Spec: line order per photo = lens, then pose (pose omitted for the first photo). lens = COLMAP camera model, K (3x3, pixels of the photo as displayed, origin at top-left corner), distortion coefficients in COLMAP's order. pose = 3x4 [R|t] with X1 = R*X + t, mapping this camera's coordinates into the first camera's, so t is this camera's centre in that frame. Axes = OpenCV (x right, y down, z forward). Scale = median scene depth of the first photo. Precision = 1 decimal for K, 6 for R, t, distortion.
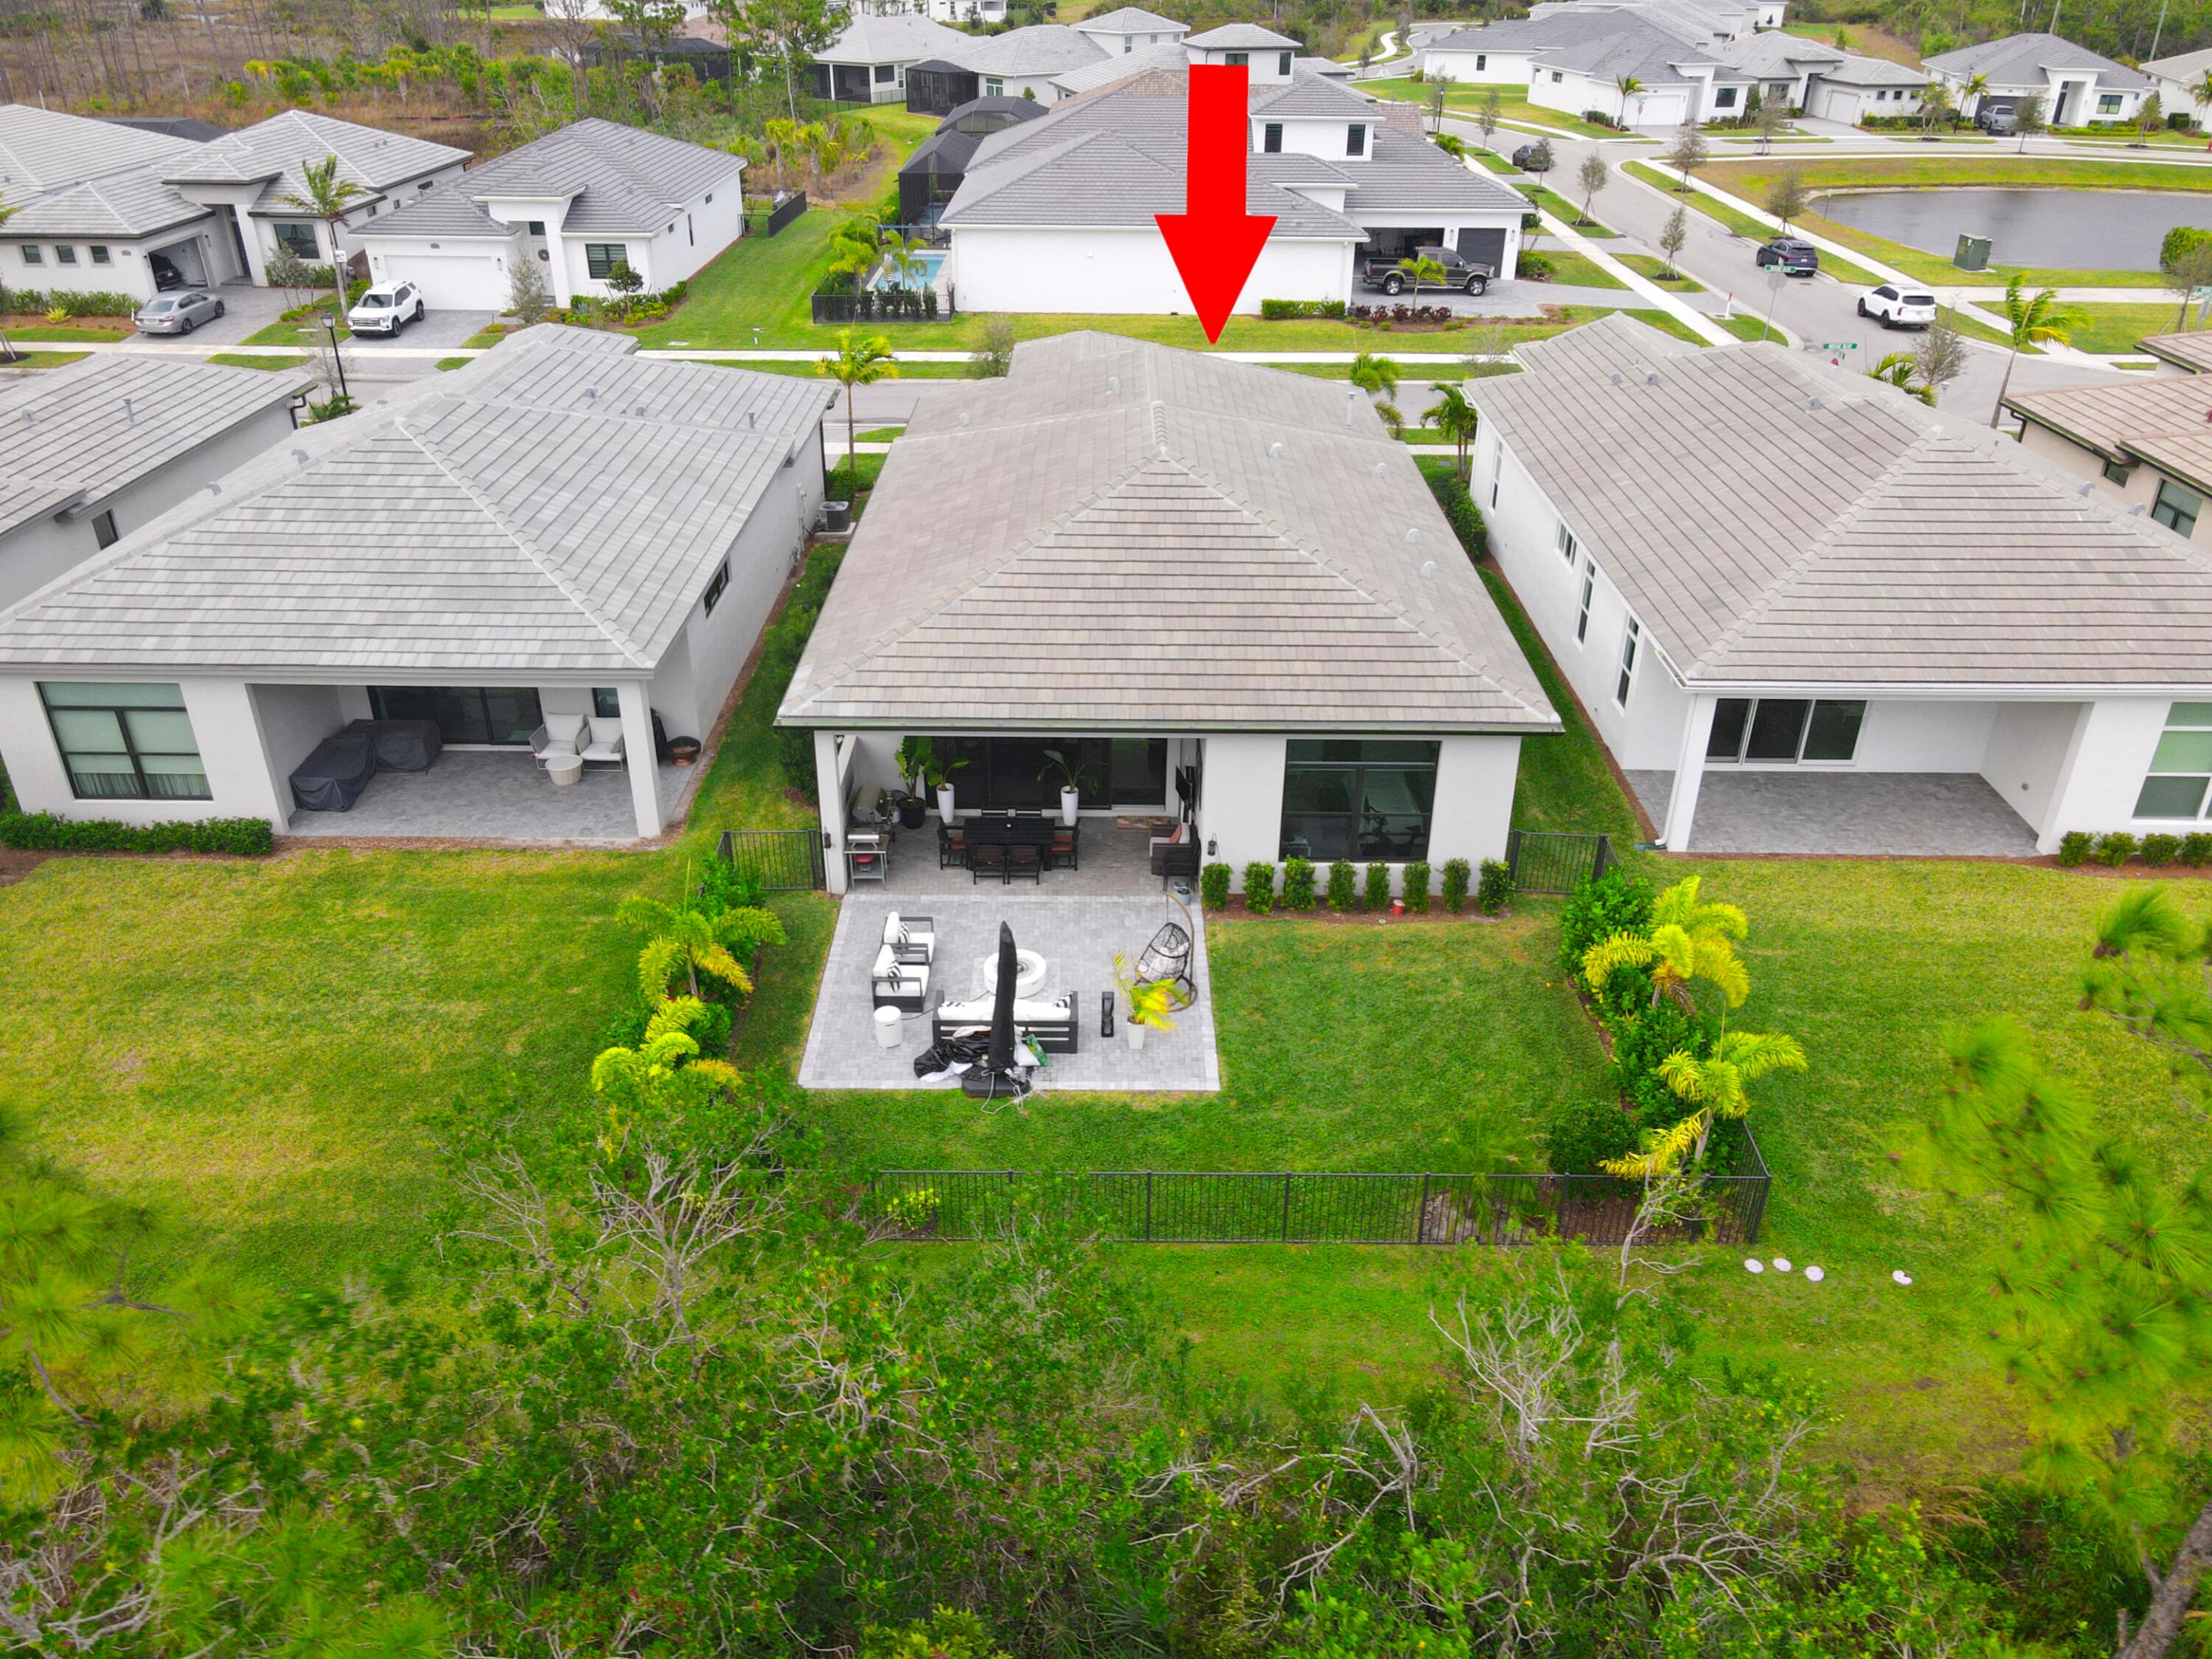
lens RADIAL K [[1620.4, 0, 1093.2], [0, 1620.4, 827.1], [0, 0, 1]] dist [0.011808, 0.010198]
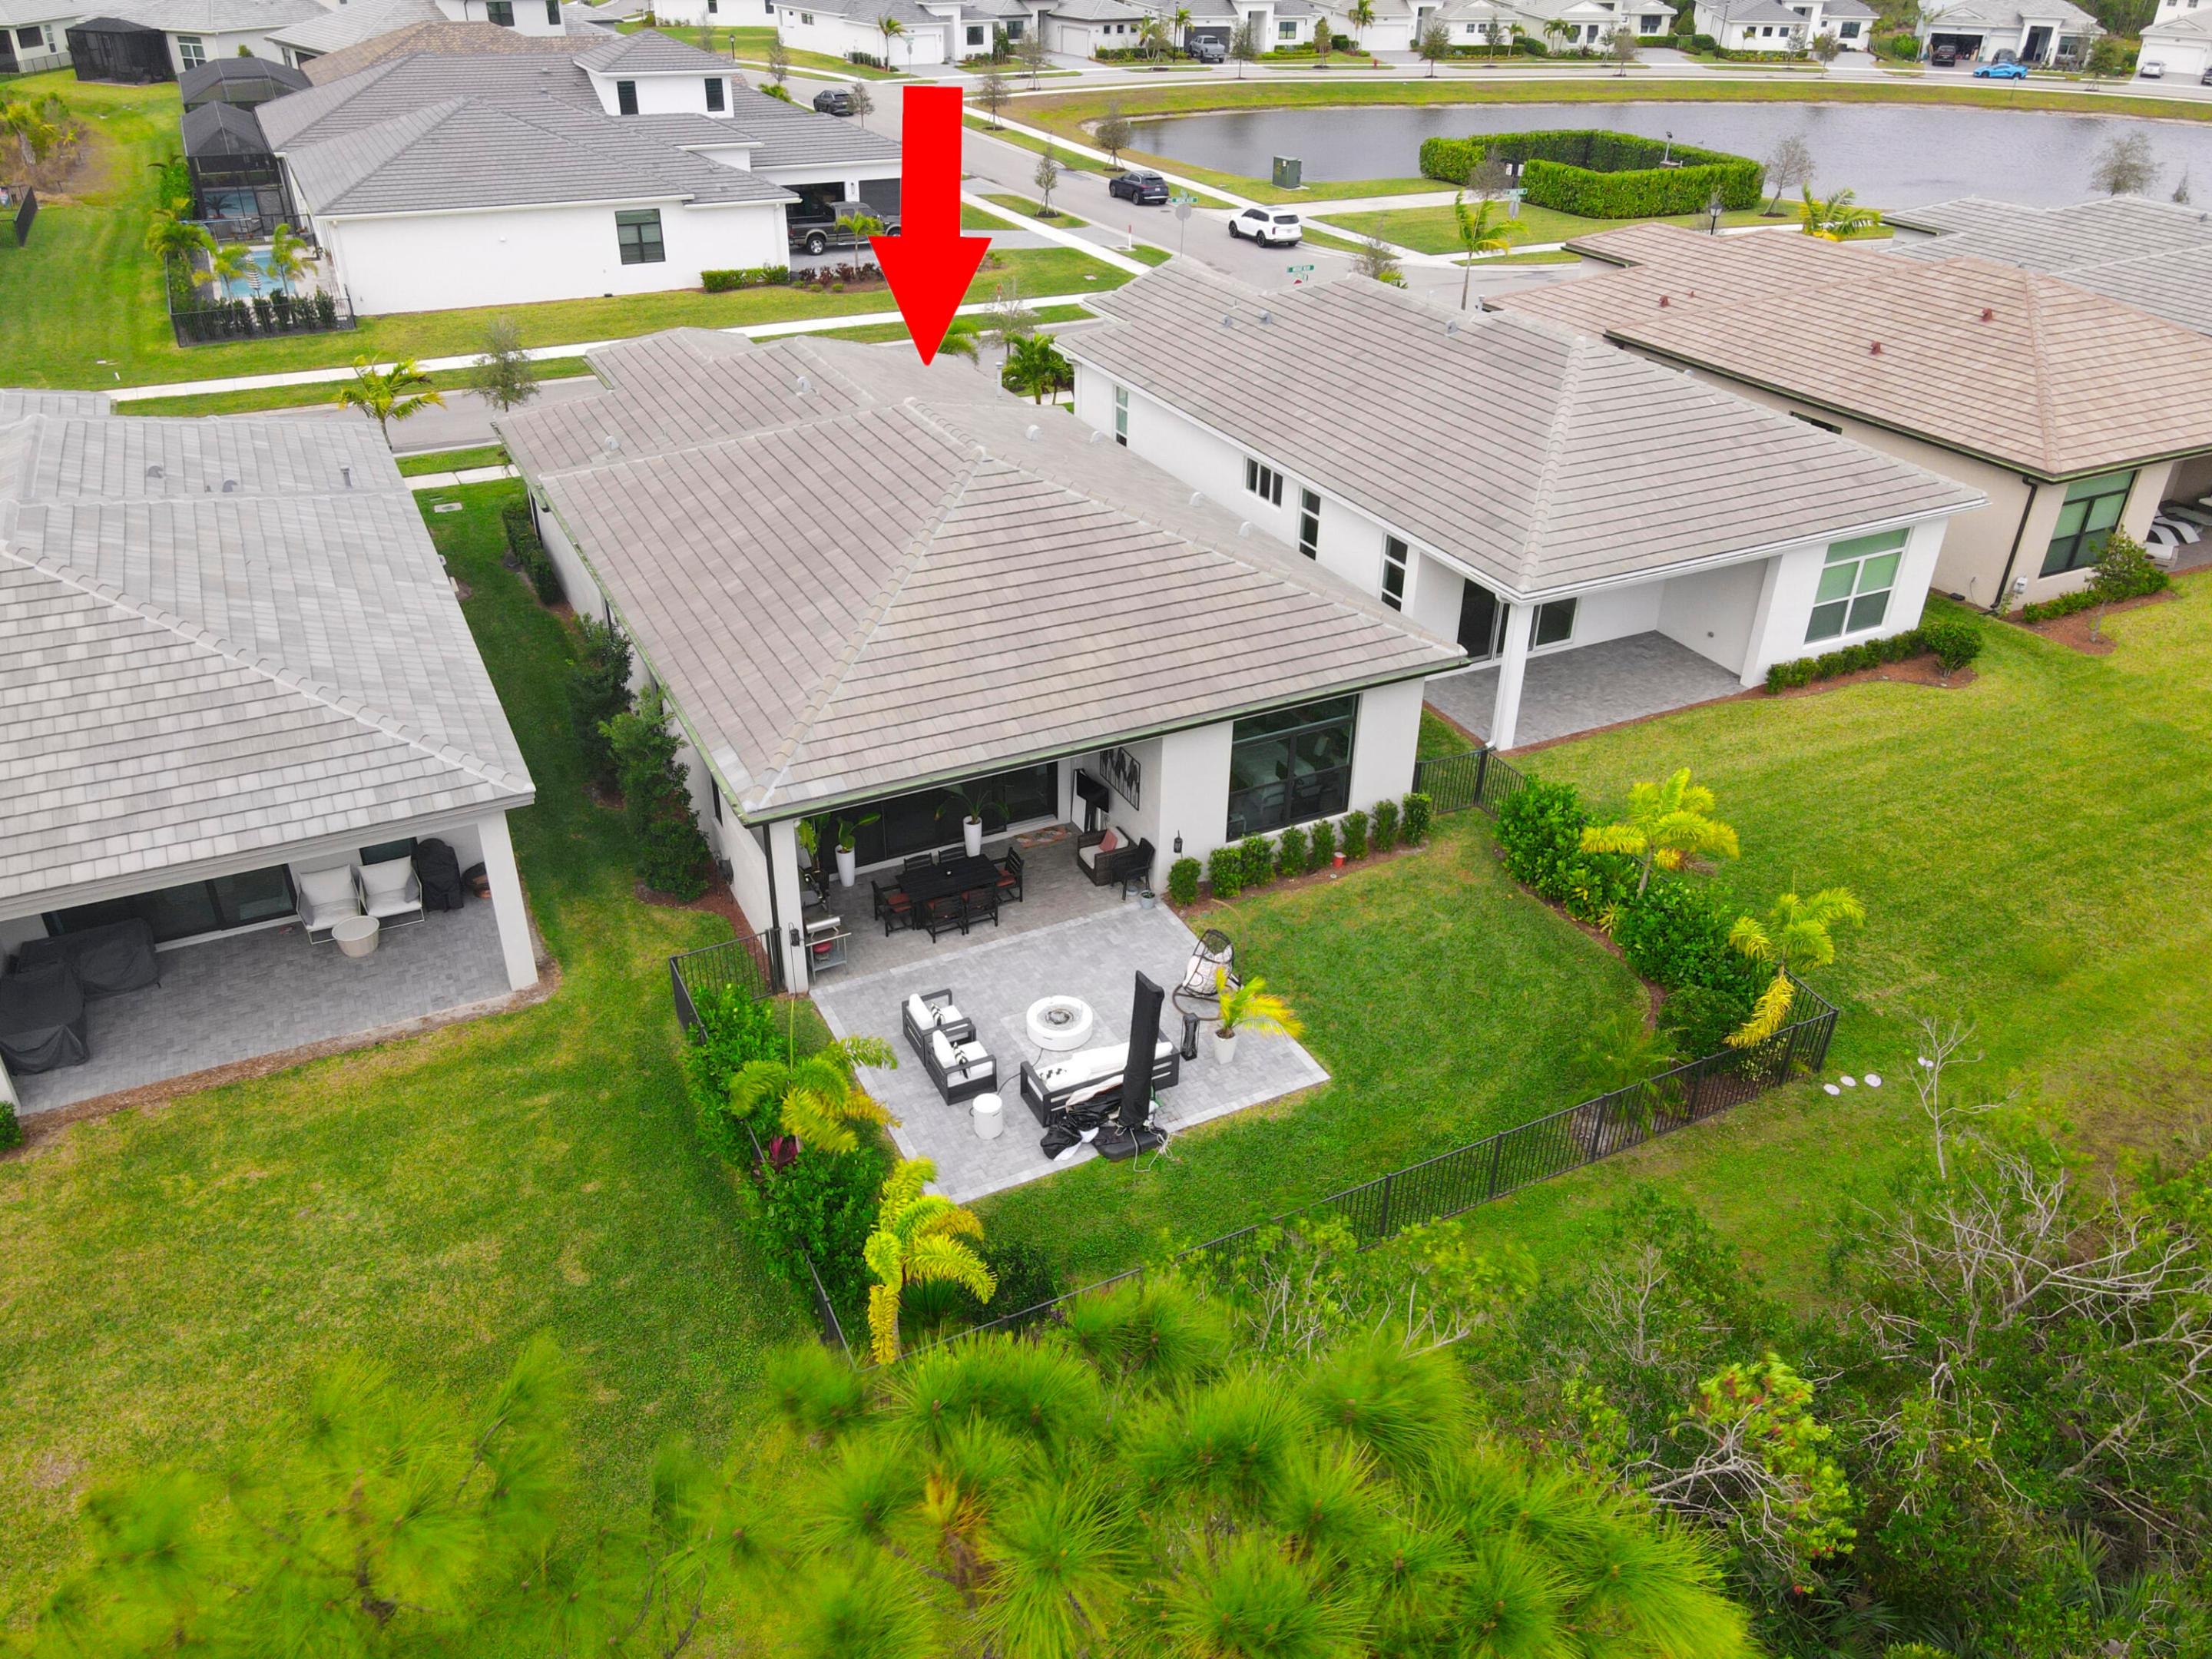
lens RADIAL K [[1620.4, 0, 1093.2], [0, 1620.4, 827.1], [0, 0, 1]] dist [0.011808, 0.010198]
pose [[0.890291, -0.227390, 0.394557, -0.331817], [0.215050, 0.973650, 0.075884, -0.077284], [-0.401416, 0.017290, 0.915733, 0.112348]]
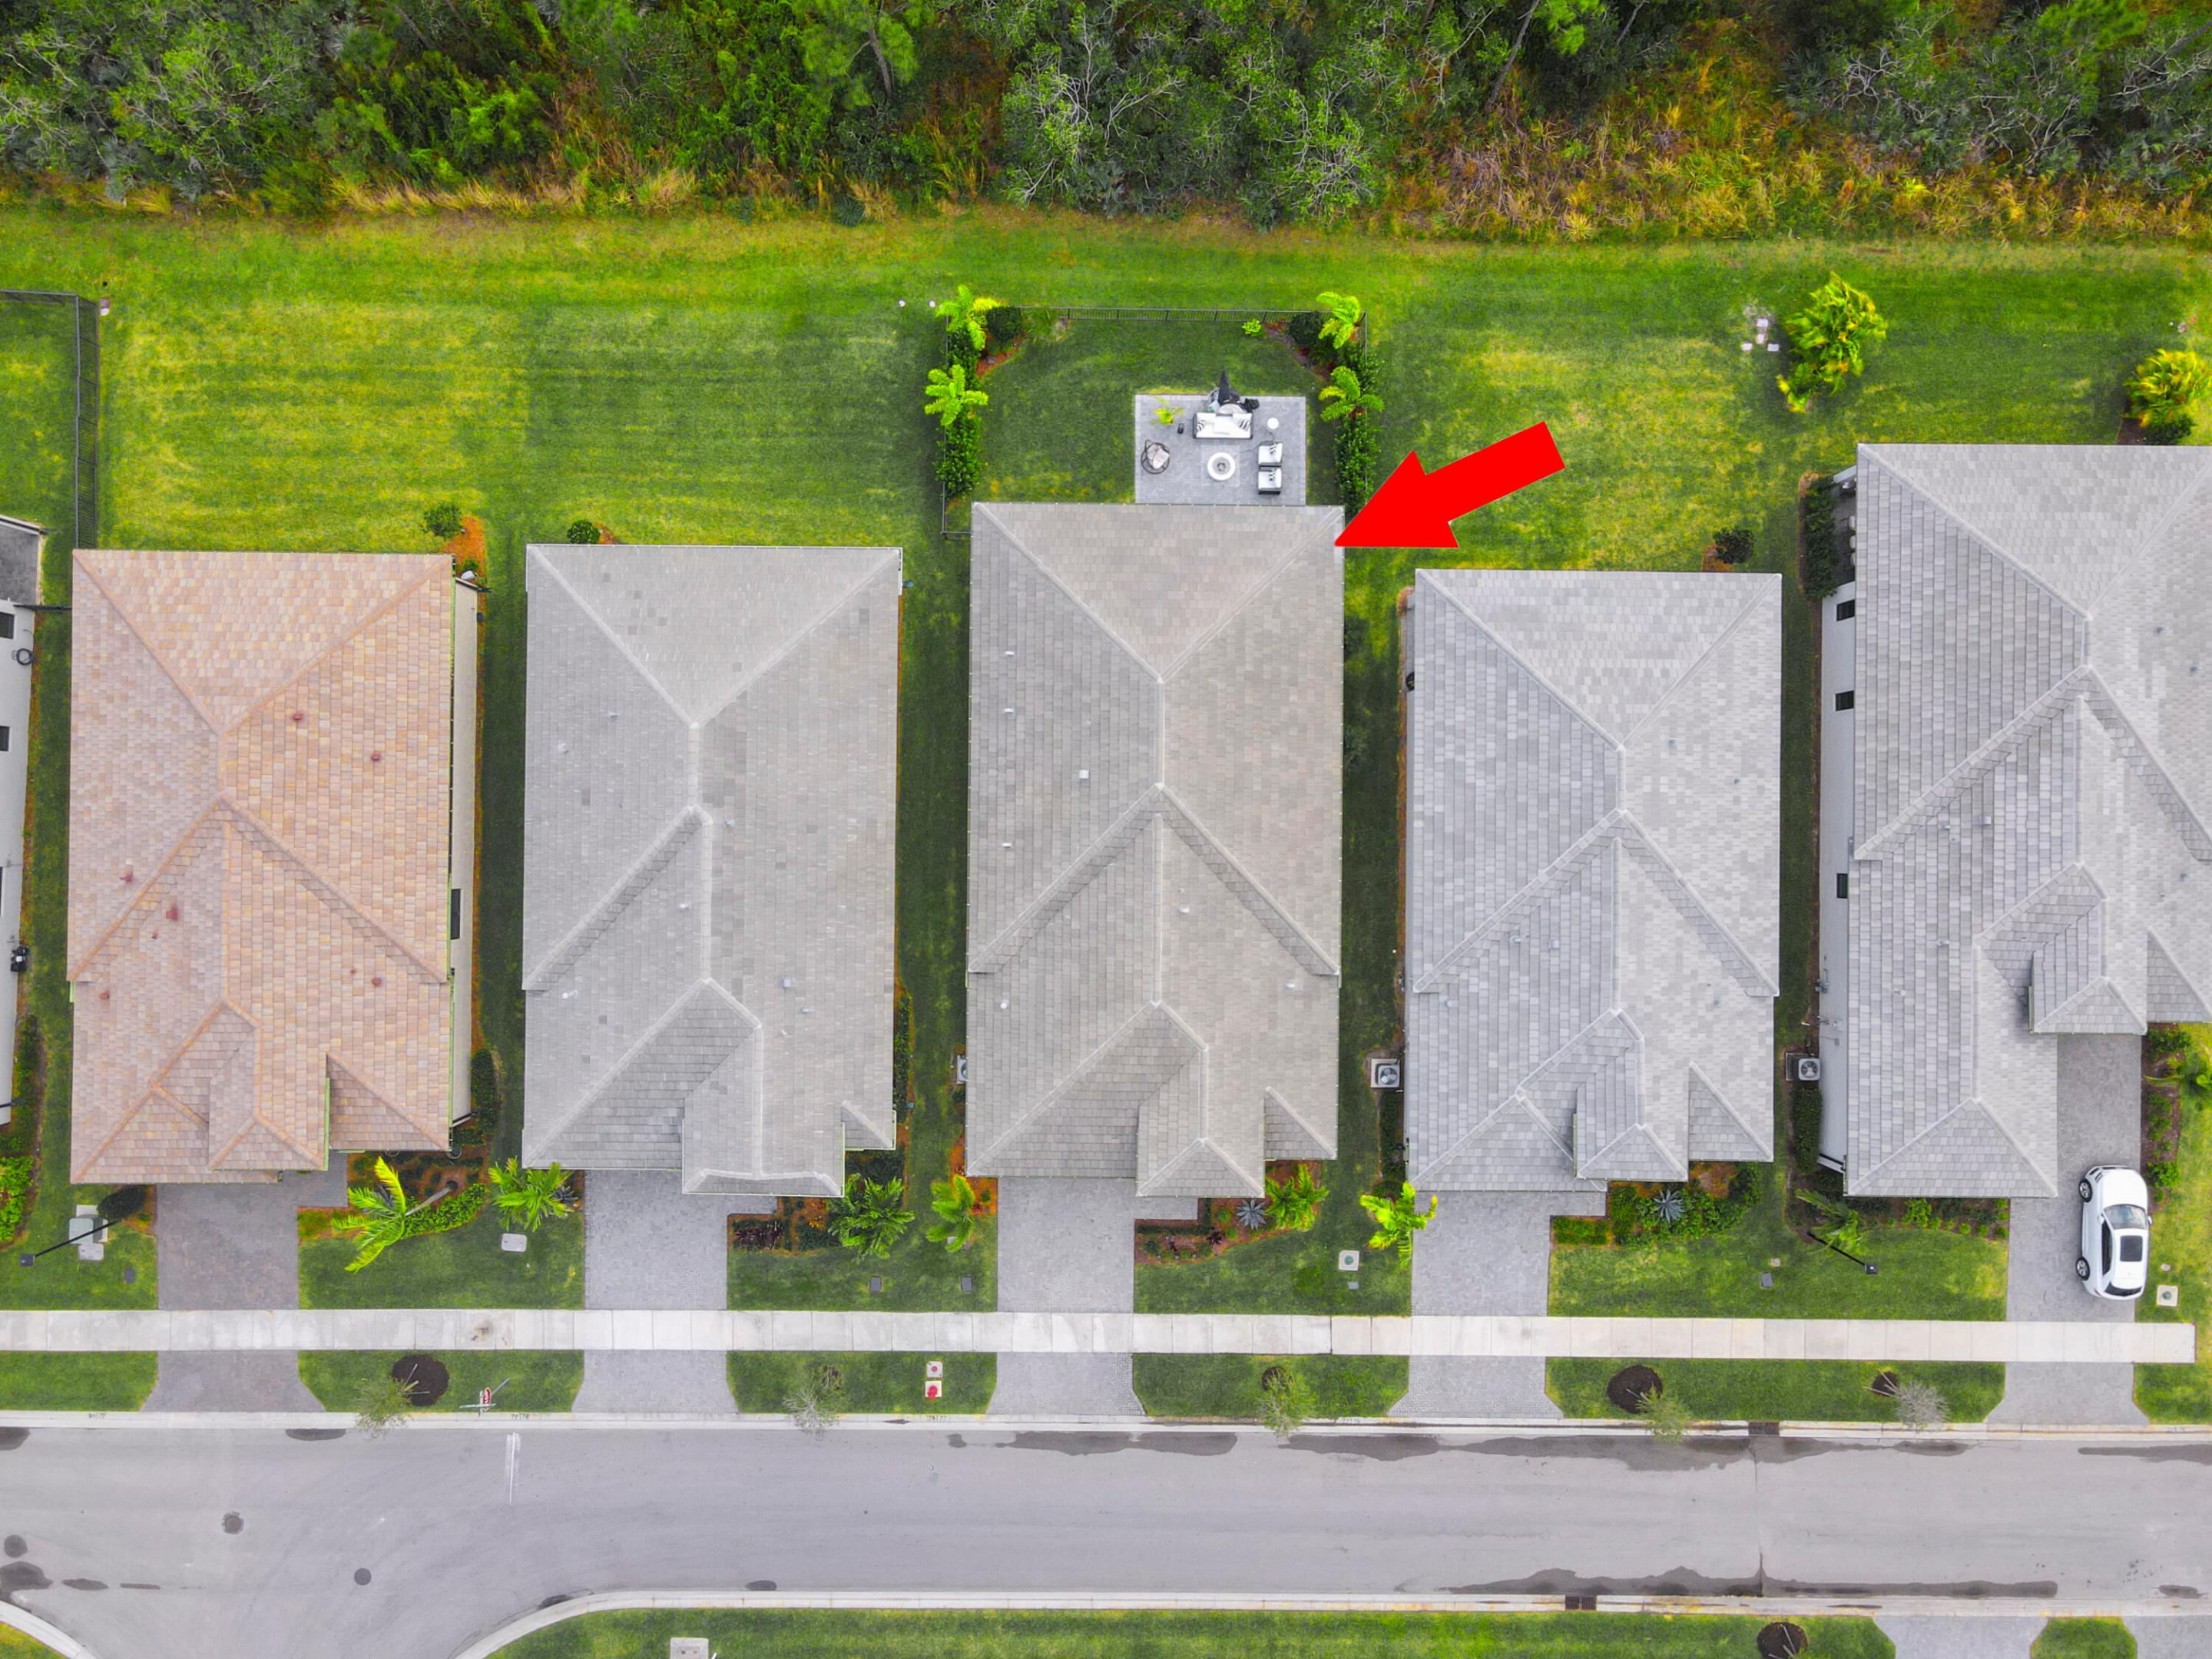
lens RADIAL K [[1620.4, 0, 1093.2], [0, 1620.4, 827.1], [0, 0, 1]] dist [0.011808, 0.010198]
pose [[-0.999925, -0.001448, -0.012189, 0.138634], [-0.010055, -0.472927, 0.881044, -1.888081], [-0.007041, 0.881100, 0.472877, 0.327820]]
